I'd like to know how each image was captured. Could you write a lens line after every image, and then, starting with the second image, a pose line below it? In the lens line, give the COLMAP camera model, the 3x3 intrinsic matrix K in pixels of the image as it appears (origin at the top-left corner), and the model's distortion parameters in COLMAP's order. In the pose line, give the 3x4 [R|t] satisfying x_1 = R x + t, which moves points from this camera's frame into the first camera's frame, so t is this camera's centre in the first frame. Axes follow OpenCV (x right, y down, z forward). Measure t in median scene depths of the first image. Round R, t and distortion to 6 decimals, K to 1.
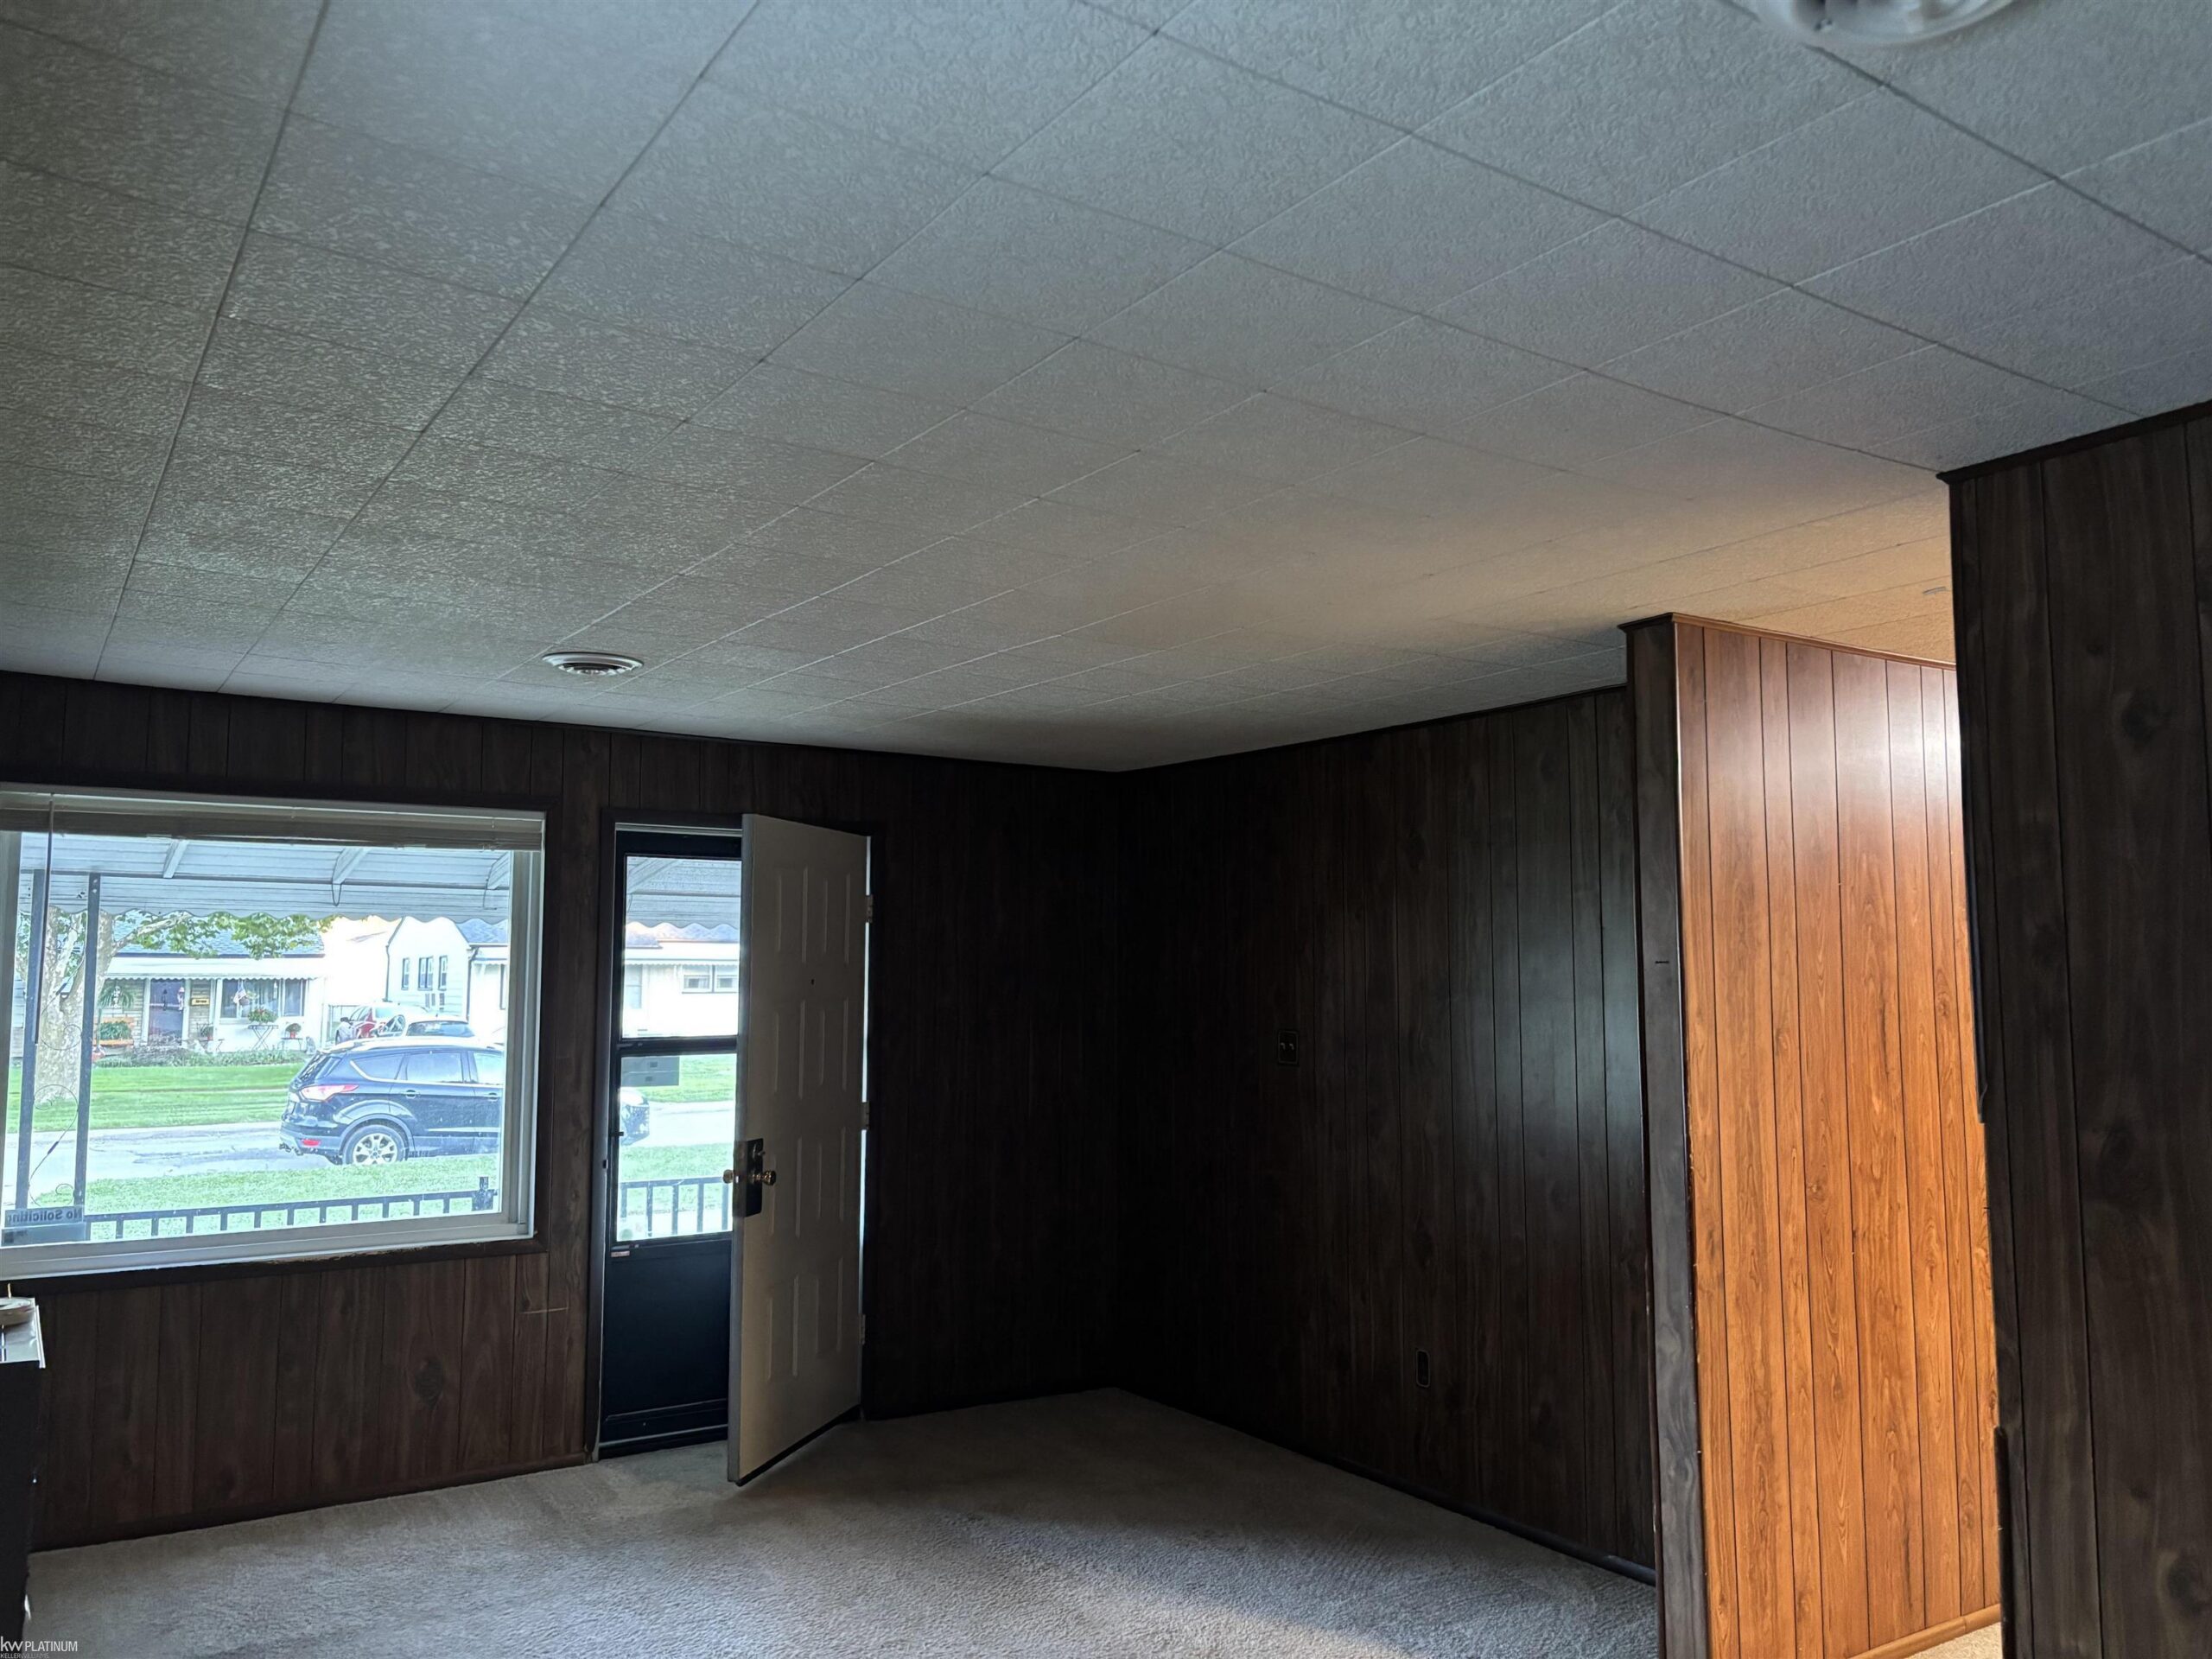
lens RADIAL K [[1678.7, 0, 1119.4], [0, 1678.7, 838.1], [0, 0, 1]] dist [0.032988, -0.035461]
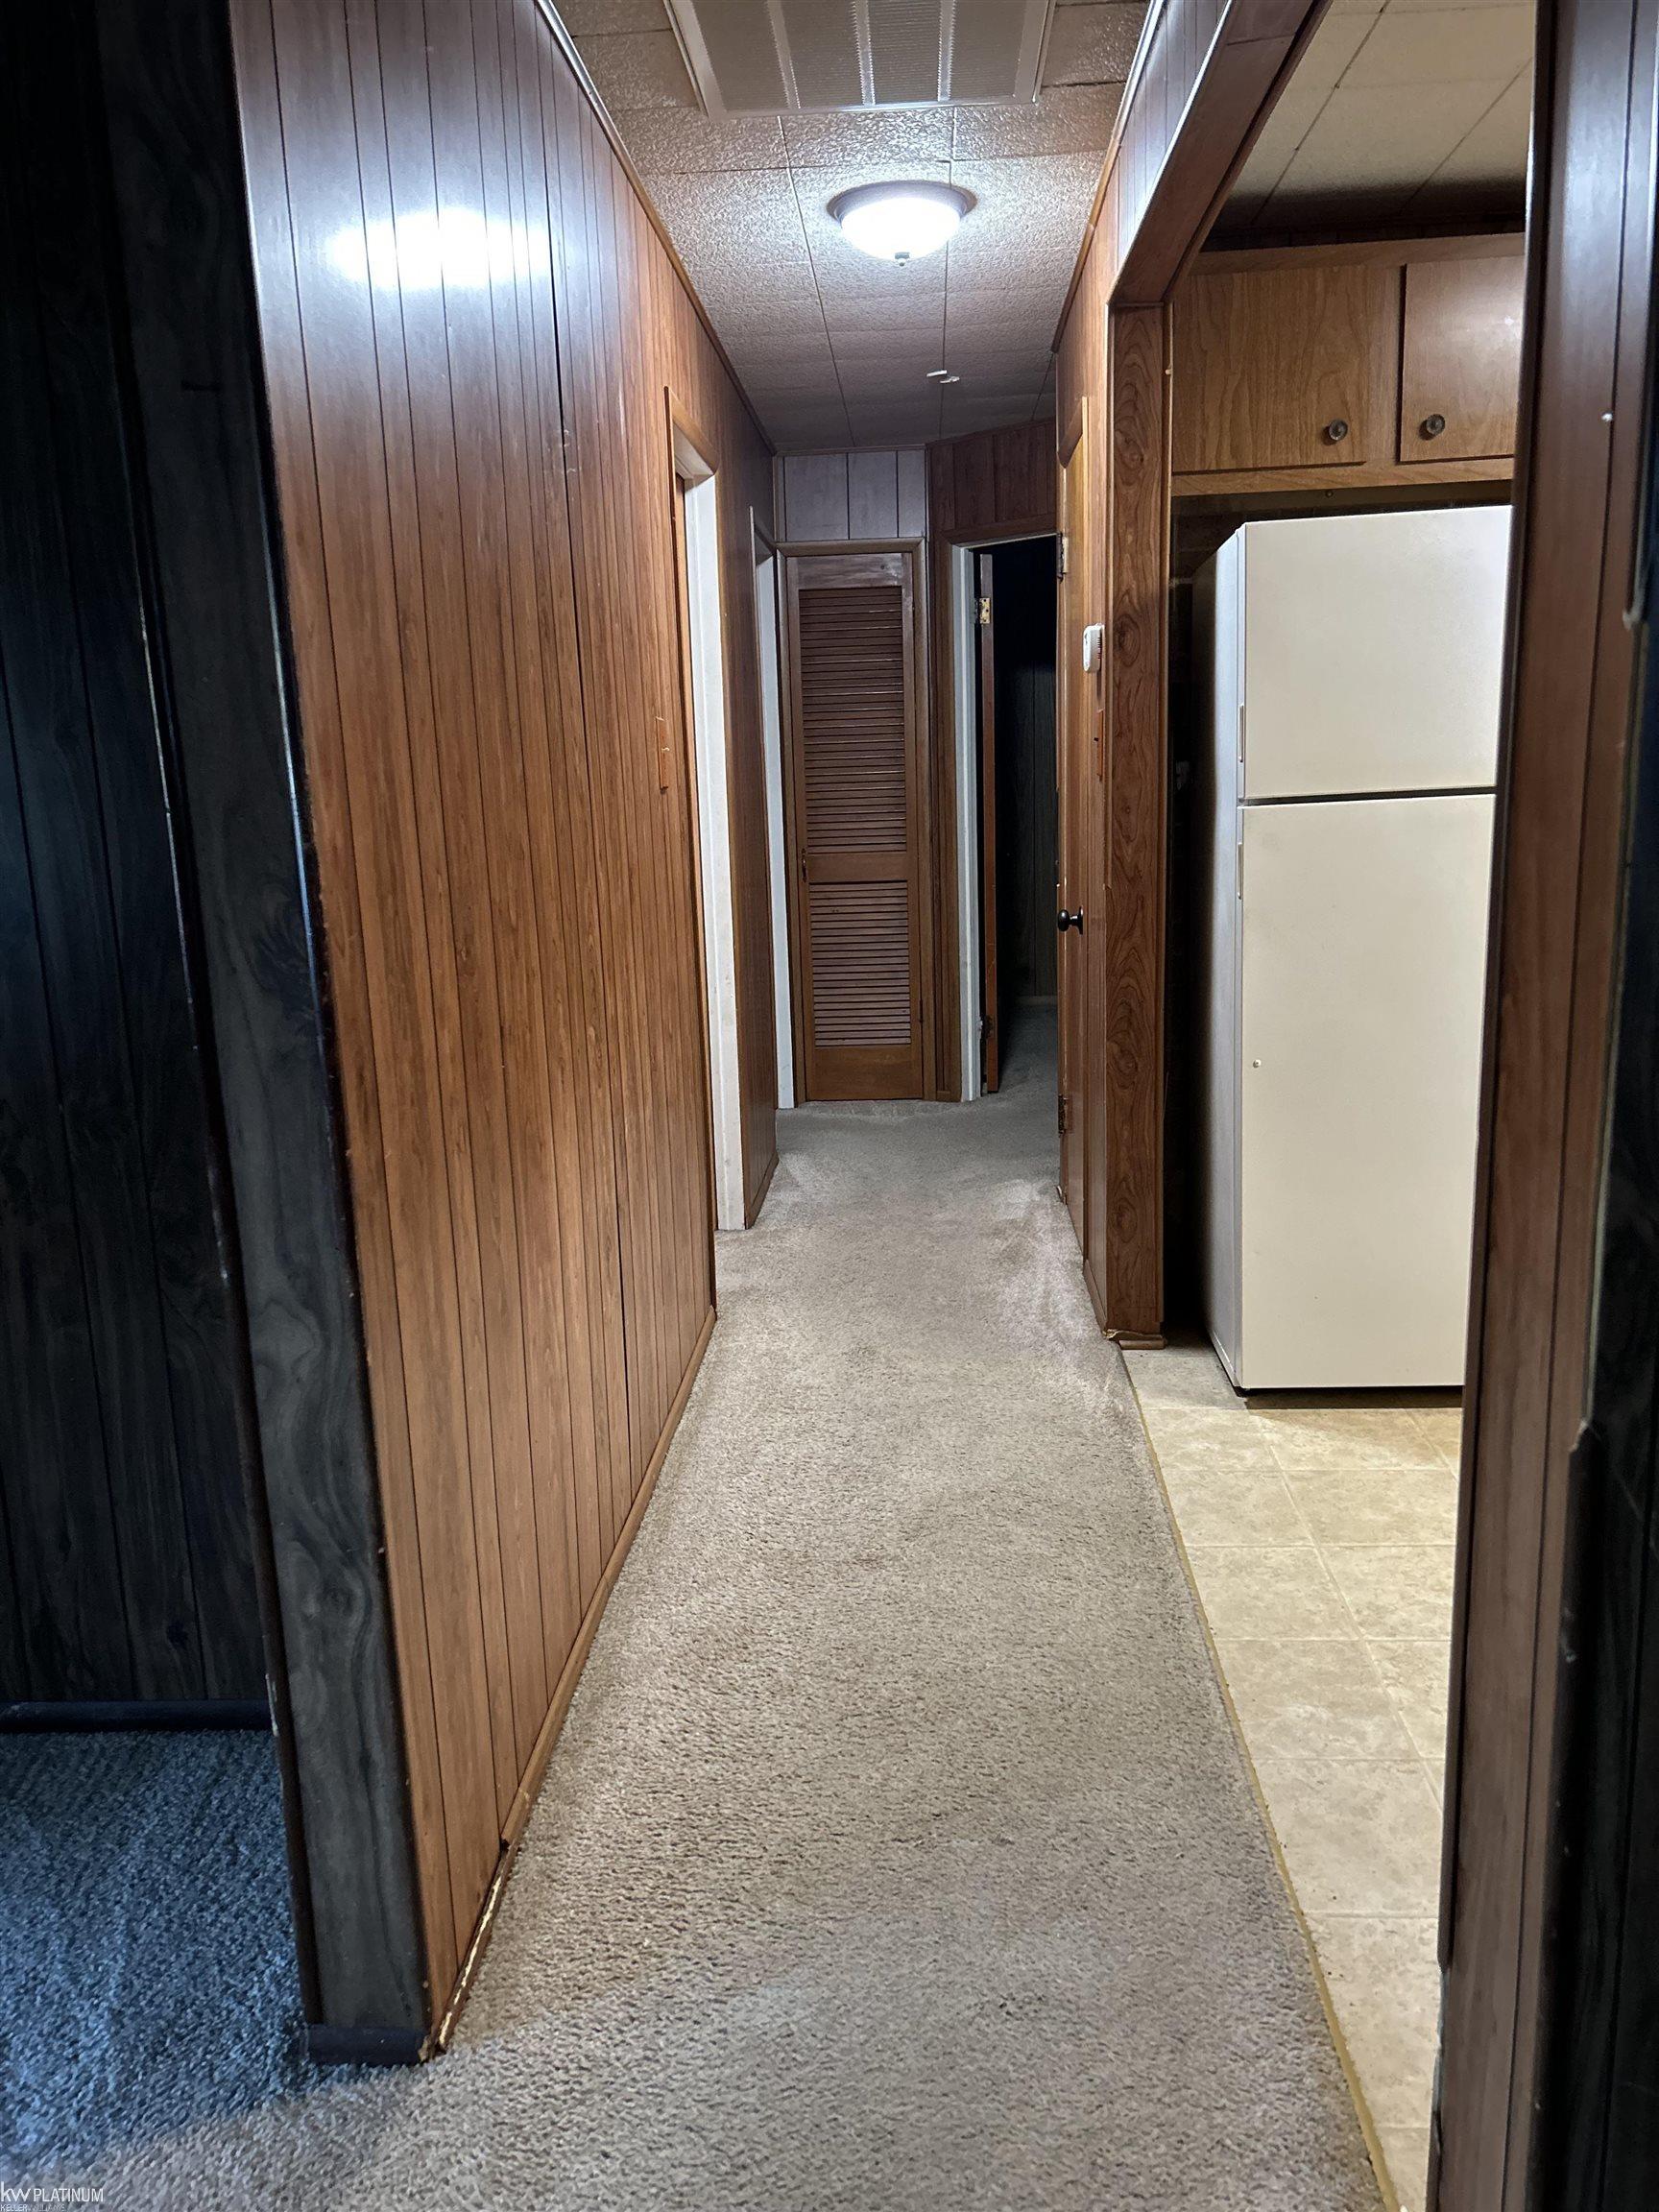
lens RADIAL K [[1656.7, 0, 842.2], [0, 1656.7, 1115.6], [0, 0, 1]] dist [0.035102, -0.035335]
pose [[0.599851, -0.182523, 0.779015, 0.092188], [-0.035015, 0.966711, 0.253462, 0.133979], [-0.799345, -0.179317, 0.573492, 0.661443]]
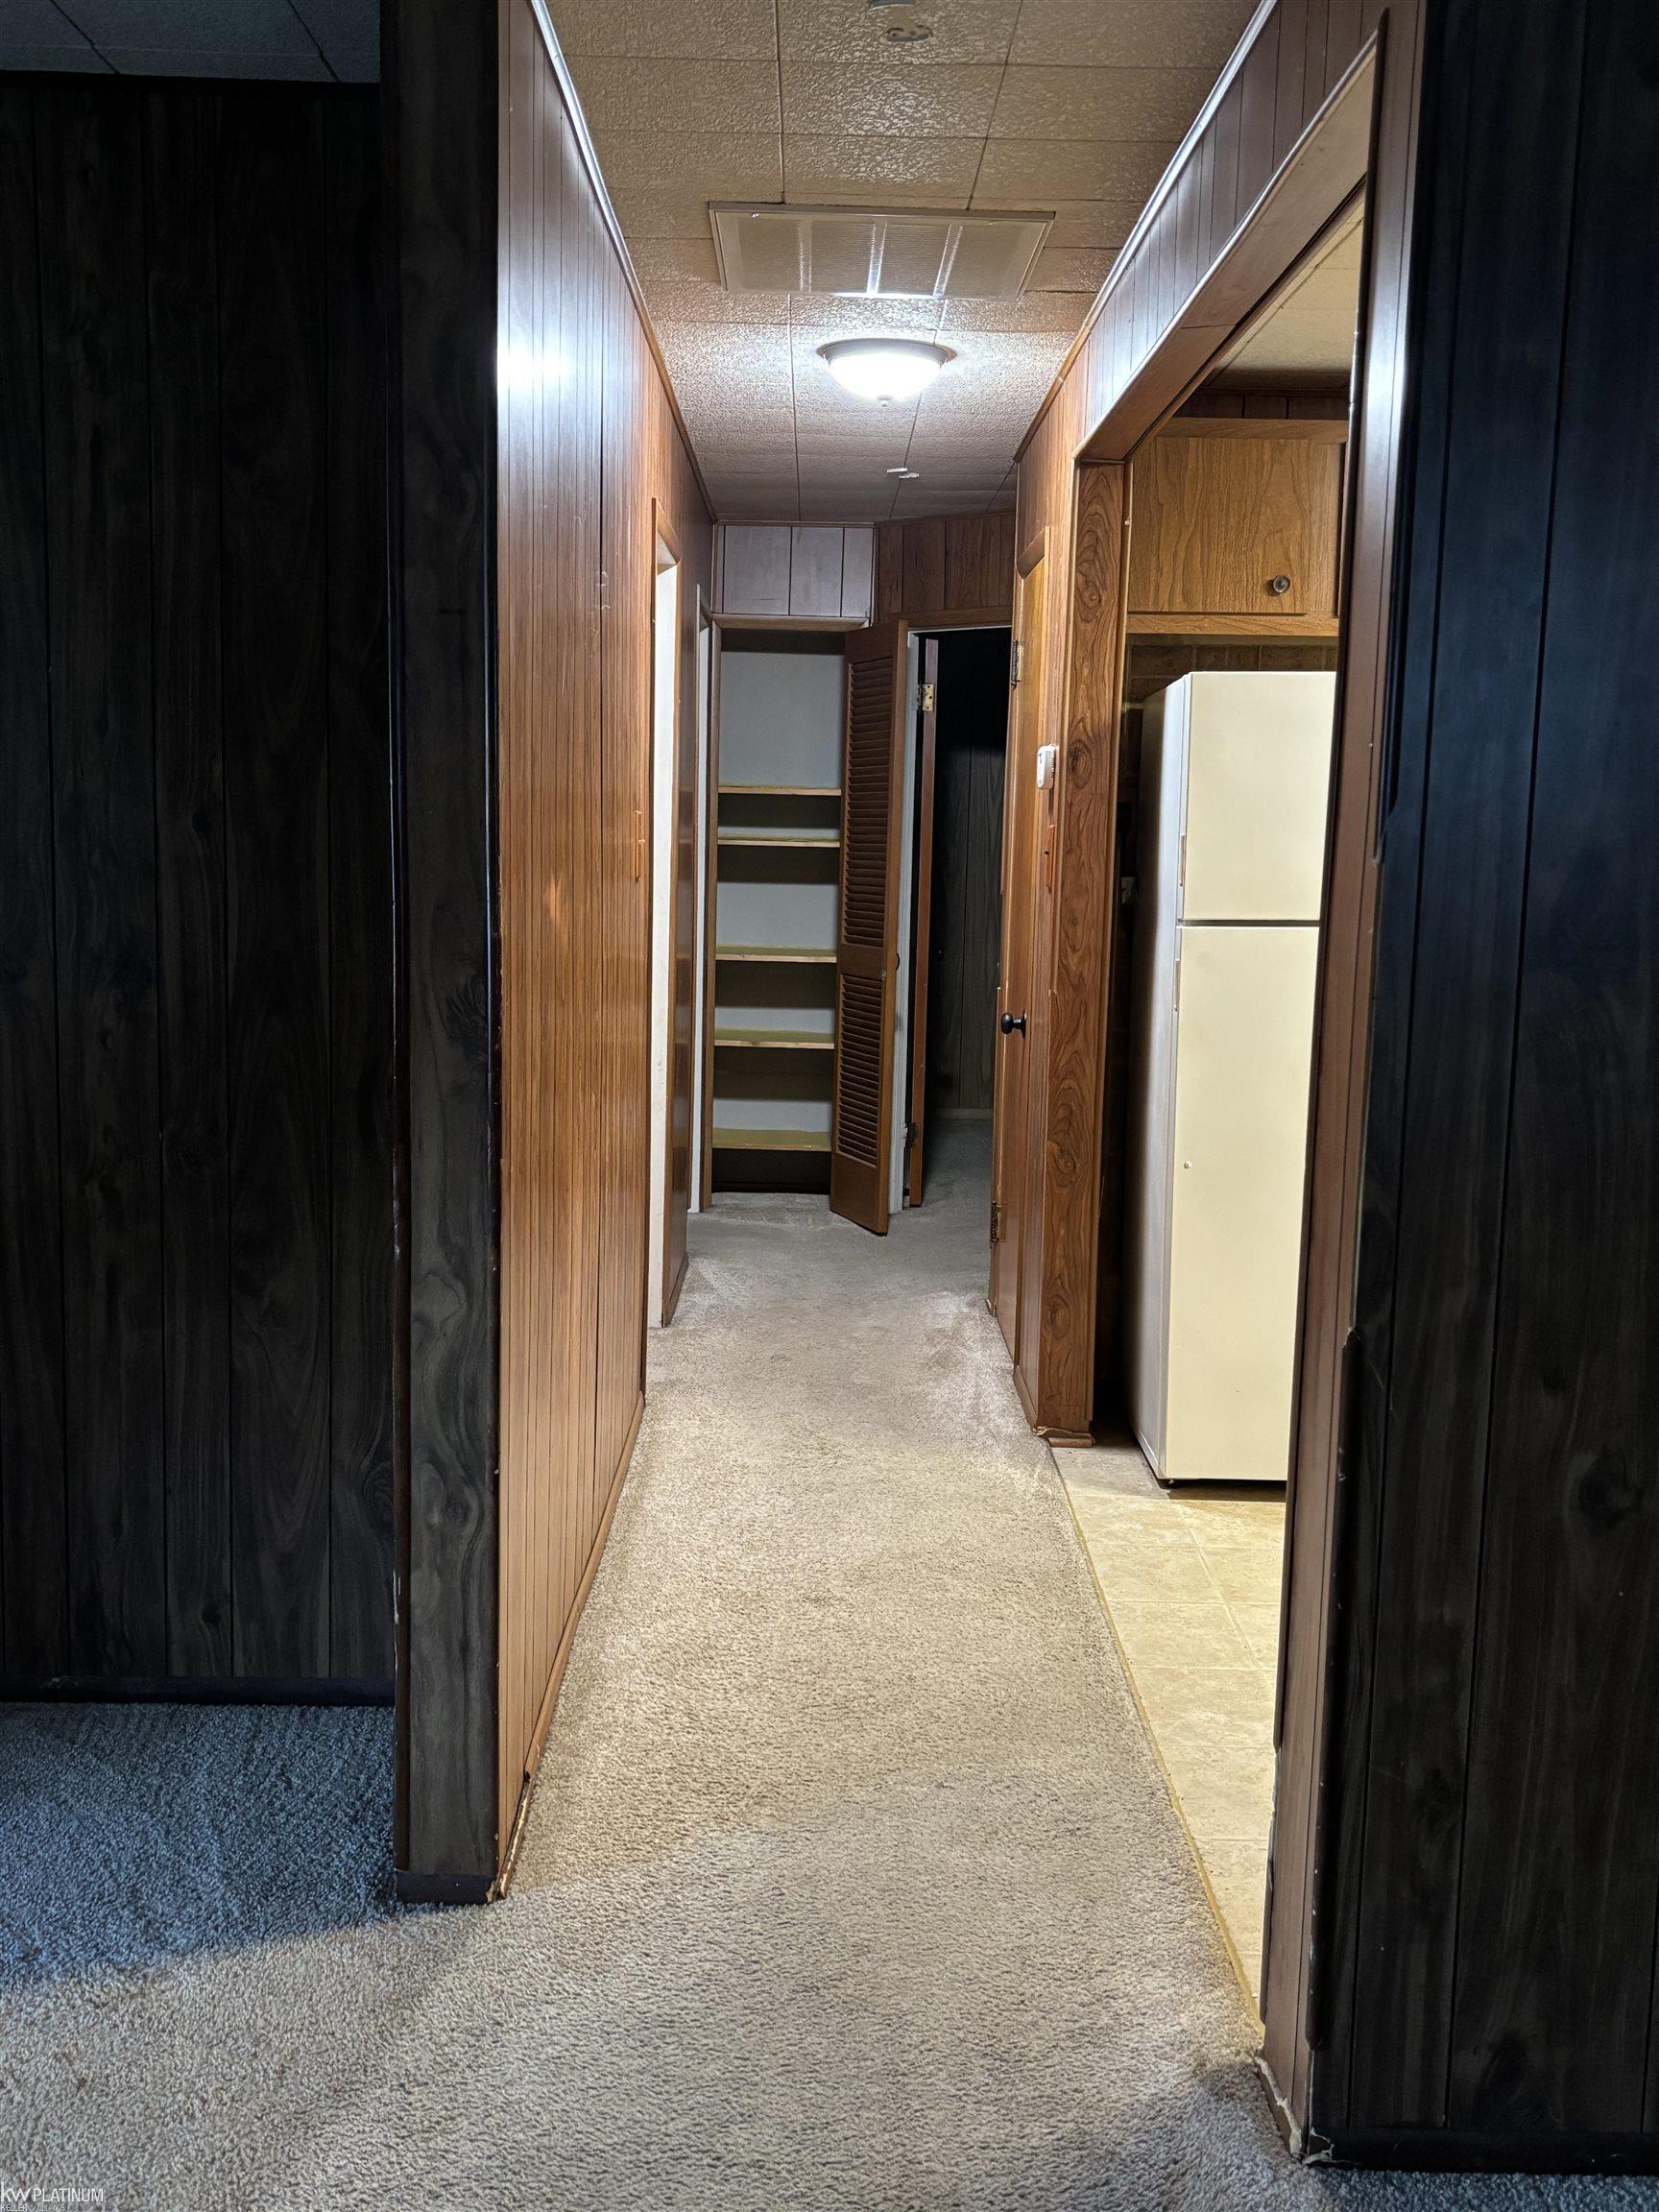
lens RADIAL K [[2101.6, 0, 828.4], [0, 2101.6, 1110.9], [0, 0, 1]] dist [0.046069, 0.000000]
pose [[0.554395, -0.096485, 0.826642, -0.179849], [-0.093943, 0.979654, 0.177348, 0.100733], [-0.826935, -0.175978, 0.534051, 0.532877]]
